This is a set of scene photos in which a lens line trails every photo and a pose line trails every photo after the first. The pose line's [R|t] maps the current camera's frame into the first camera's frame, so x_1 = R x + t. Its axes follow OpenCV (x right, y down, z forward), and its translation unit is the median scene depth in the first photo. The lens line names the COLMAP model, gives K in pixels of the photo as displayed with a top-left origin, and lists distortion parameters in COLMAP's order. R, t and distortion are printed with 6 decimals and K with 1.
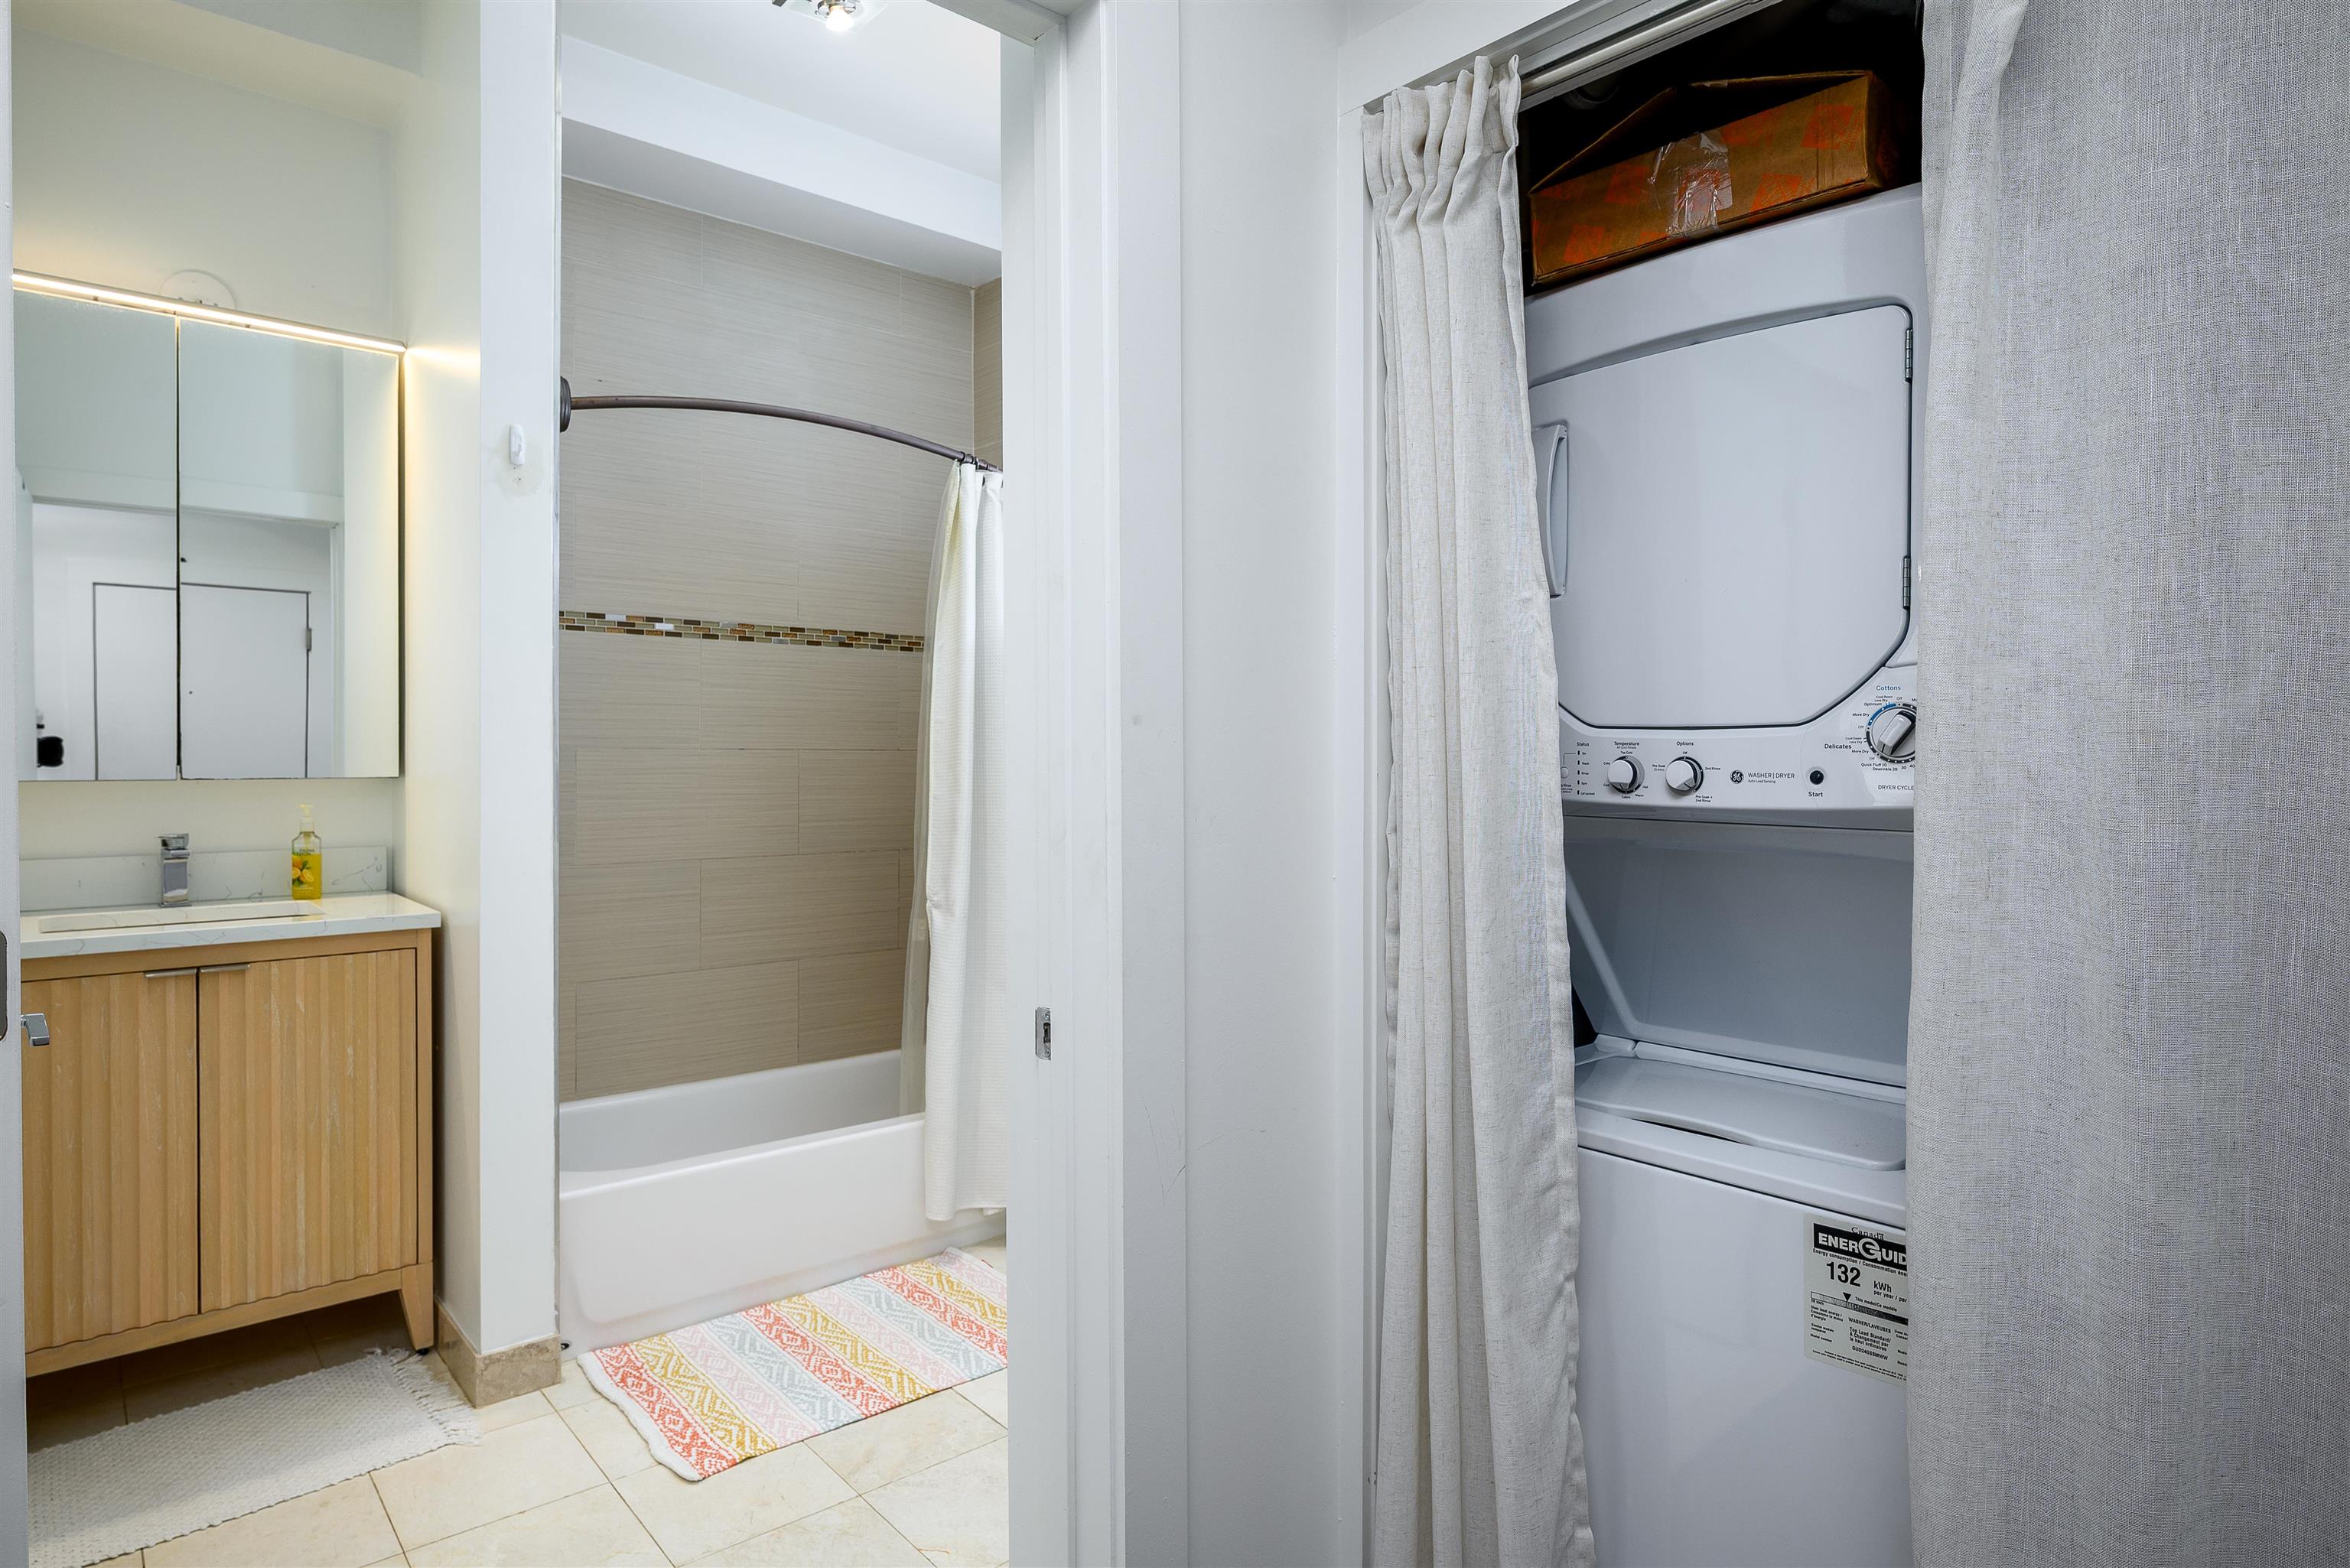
lens RADIAL K [[1298.5, 0, 1175.0], [0, 1298.5, 784.0], [0, 0, 1]] dist [-0.000562, 0.000550]
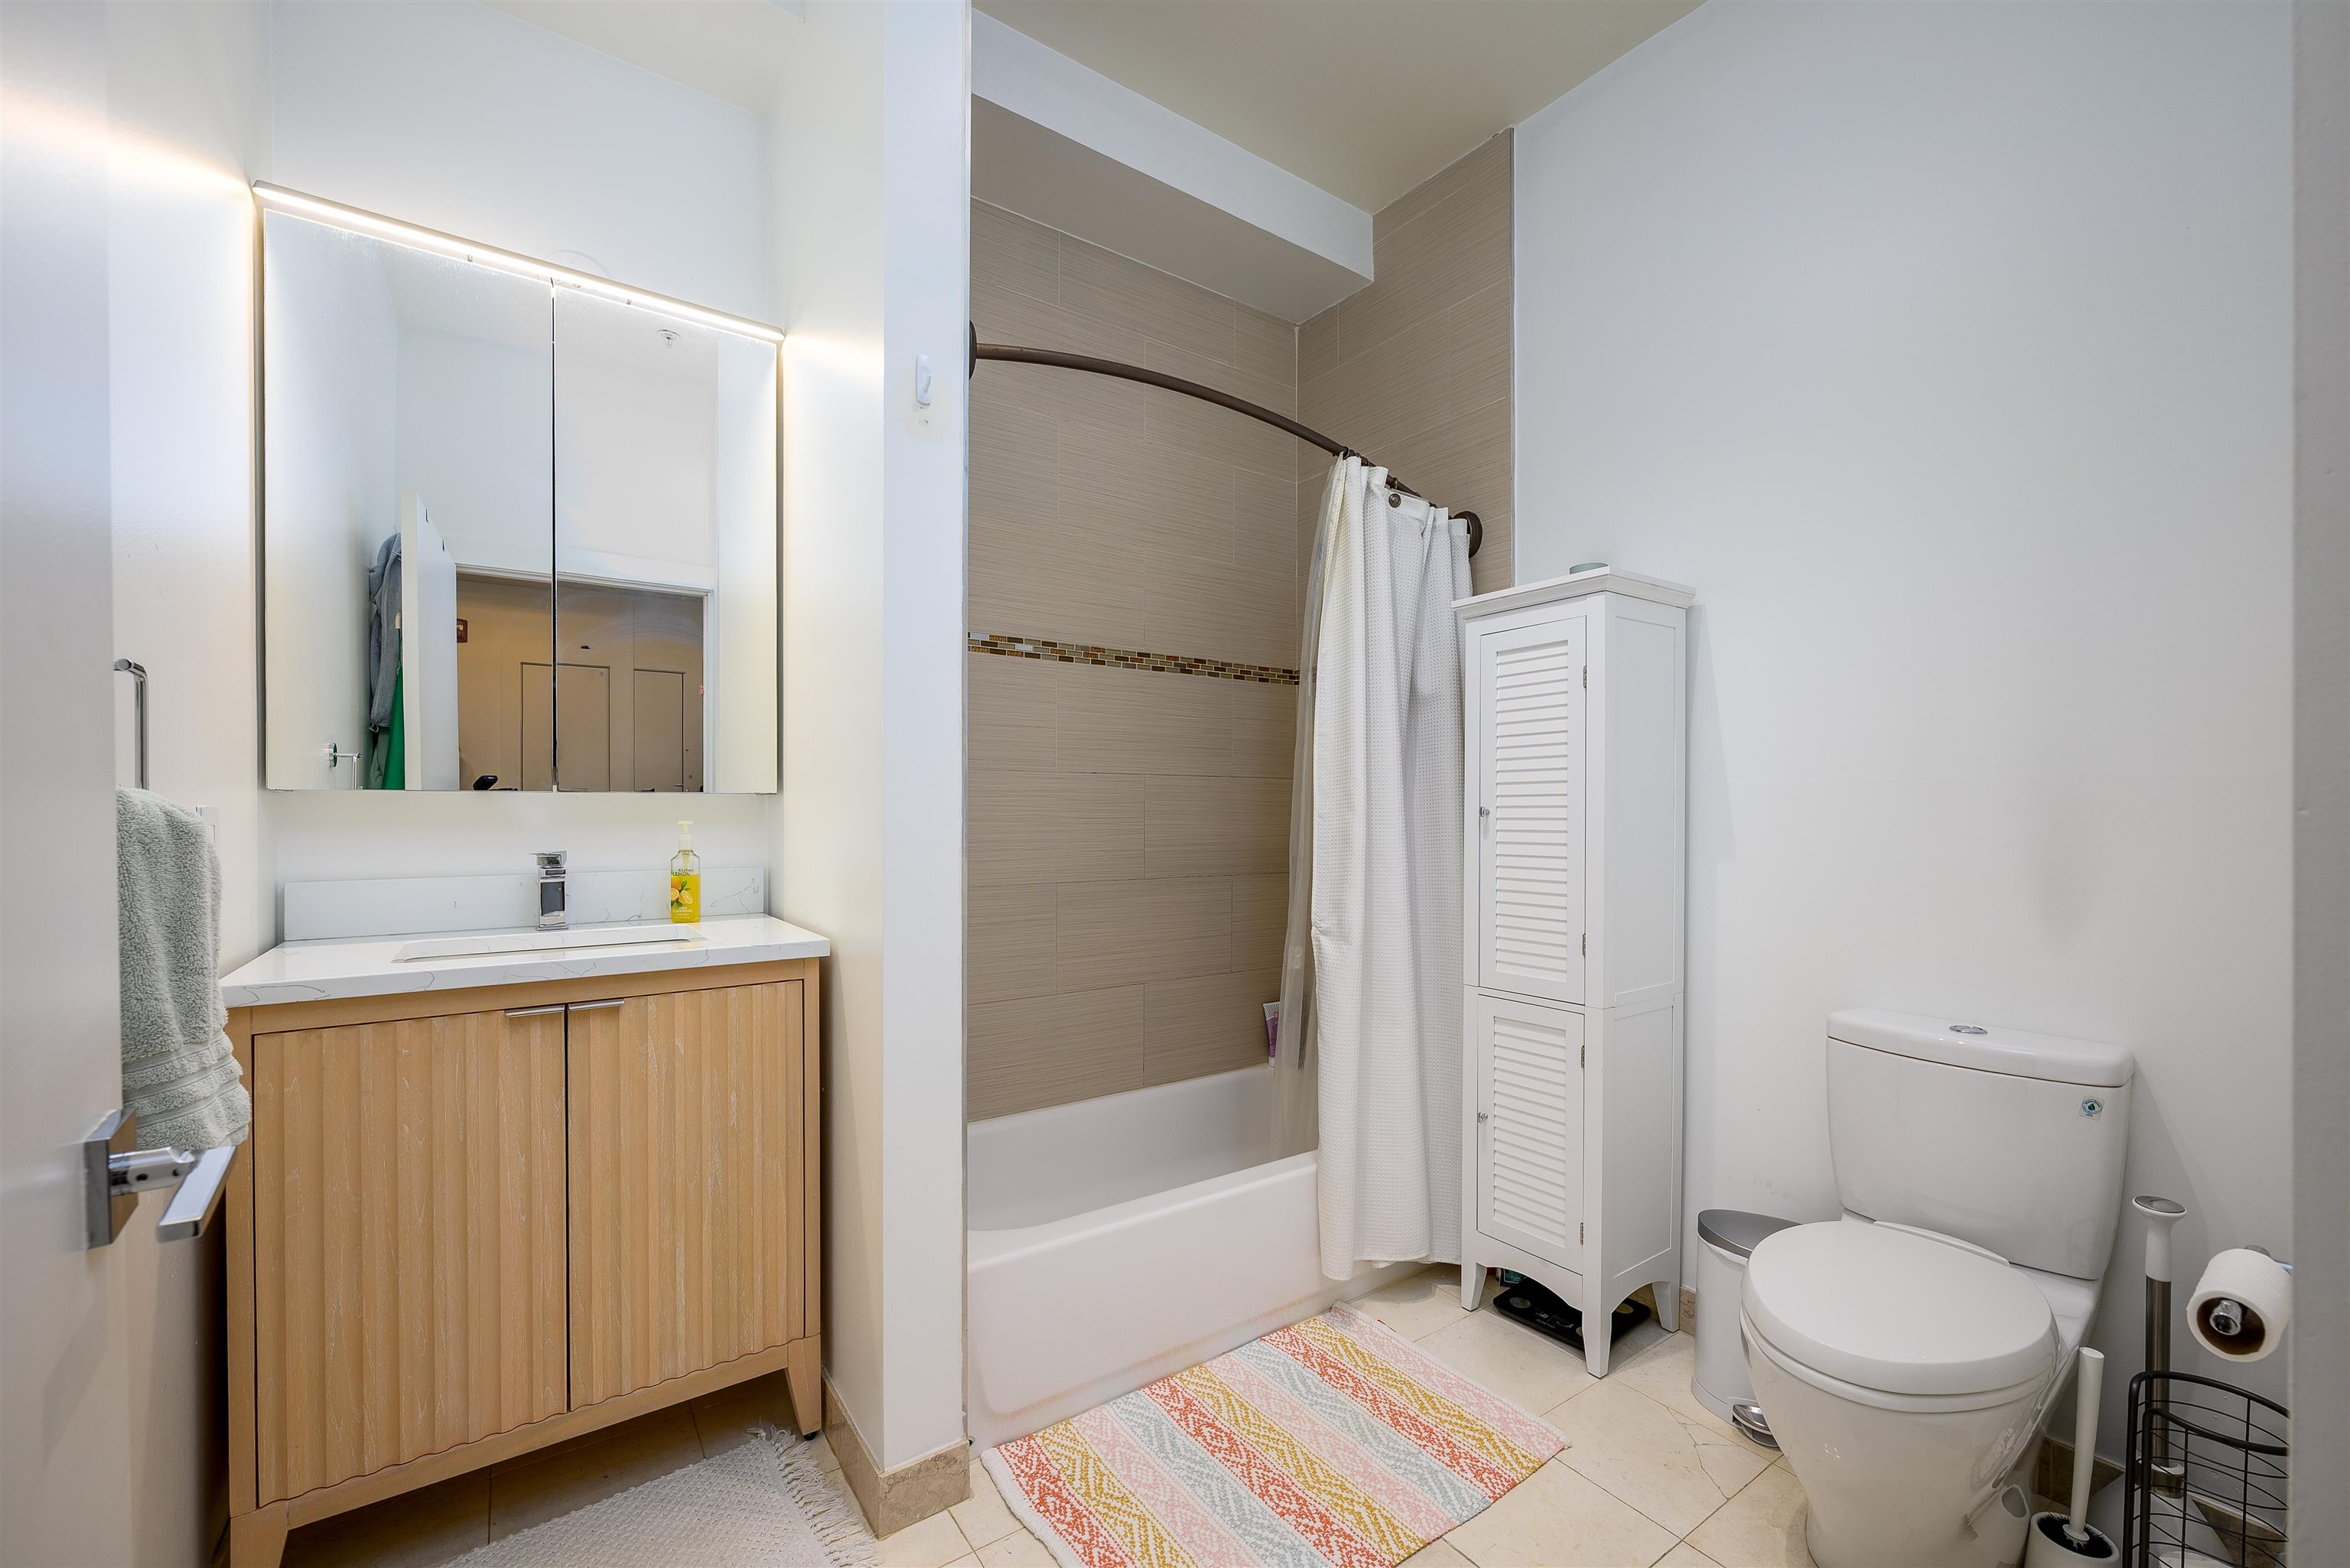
lens RADIAL K [[941.3, 0, 1177.0], [0, 941.3, 831.0], [0, 0, 1]] dist [0.000404, 0.000050]
pose [[0.994719, -0.003805, -0.102565, -0.266940], [0.003180, 0.999975, -0.006256, 0.030567], [0.102586, 0.005896, 0.994707, 0.390835]]
